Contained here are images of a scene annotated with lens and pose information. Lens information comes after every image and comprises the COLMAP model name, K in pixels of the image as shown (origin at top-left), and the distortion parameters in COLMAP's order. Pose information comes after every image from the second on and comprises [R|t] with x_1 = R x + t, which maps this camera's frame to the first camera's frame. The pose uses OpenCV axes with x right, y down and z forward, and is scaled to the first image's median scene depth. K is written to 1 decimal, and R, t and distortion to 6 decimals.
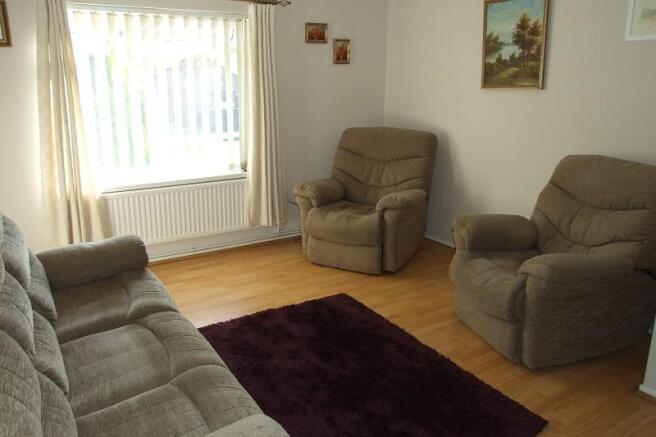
lens RADIAL K [[521.5, 0, 327.2], [0, 521.5, 213.8], [0, 0, 1]] dist [-0.062872, 0.058806]
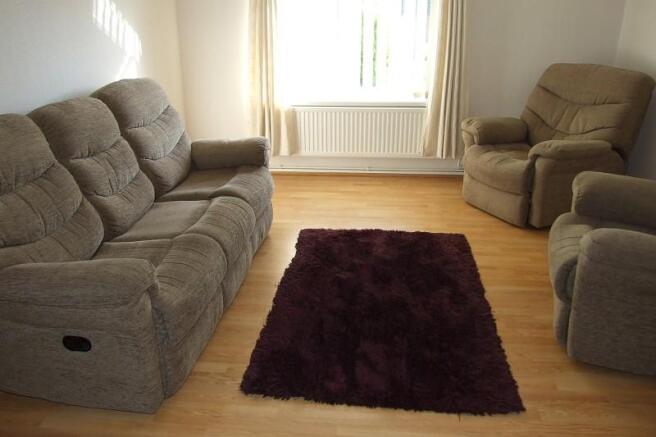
lens RADIAL K [[521.5, 0, 327.2], [0, 521.5, 213.8], [0, 0, 1]] dist [-0.062872, 0.058806]
pose [[0.792414, 0.214000, -0.571213, 0.341131], [-0.144415, 0.975634, 0.165173, -0.006492], [0.592642, -0.048393, 0.804011, 0.073195]]
